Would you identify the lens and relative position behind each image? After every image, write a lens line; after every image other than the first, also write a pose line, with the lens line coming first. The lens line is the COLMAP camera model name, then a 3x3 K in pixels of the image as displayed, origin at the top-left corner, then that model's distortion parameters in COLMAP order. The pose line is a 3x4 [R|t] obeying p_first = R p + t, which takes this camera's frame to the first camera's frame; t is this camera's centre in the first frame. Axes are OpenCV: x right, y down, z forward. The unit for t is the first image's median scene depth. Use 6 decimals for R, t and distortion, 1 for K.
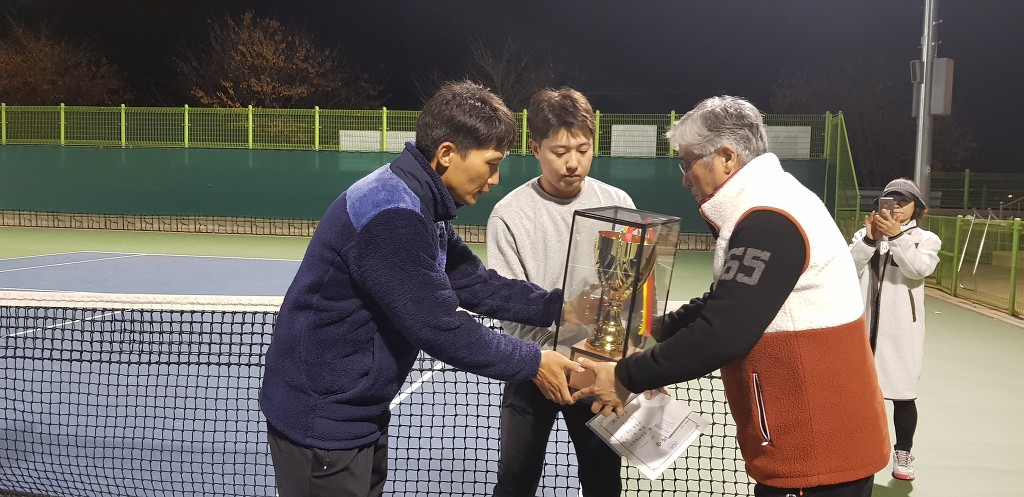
lens RADIAL K [[722.9, 0, 519.1], [0, 722.9, 249.8], [0, 0, 1]] dist [0.093905, -0.161485]
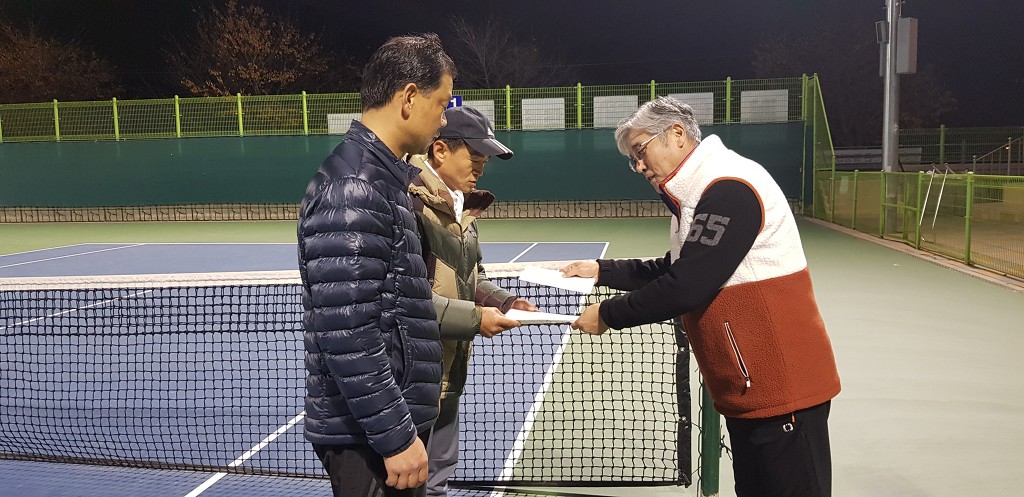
lens RADIAL K [[716.4, 0, 512.0], [0, 716.4, 248.5], [0, 0, 1]] dist [0.094347, -0.158729]
pose [[0.998997, -0.044186, -0.007319, 0.104761], [0.044411, 0.998428, 0.034204, 0.005843], [0.005796, -0.034495, 0.999388, -0.144197]]
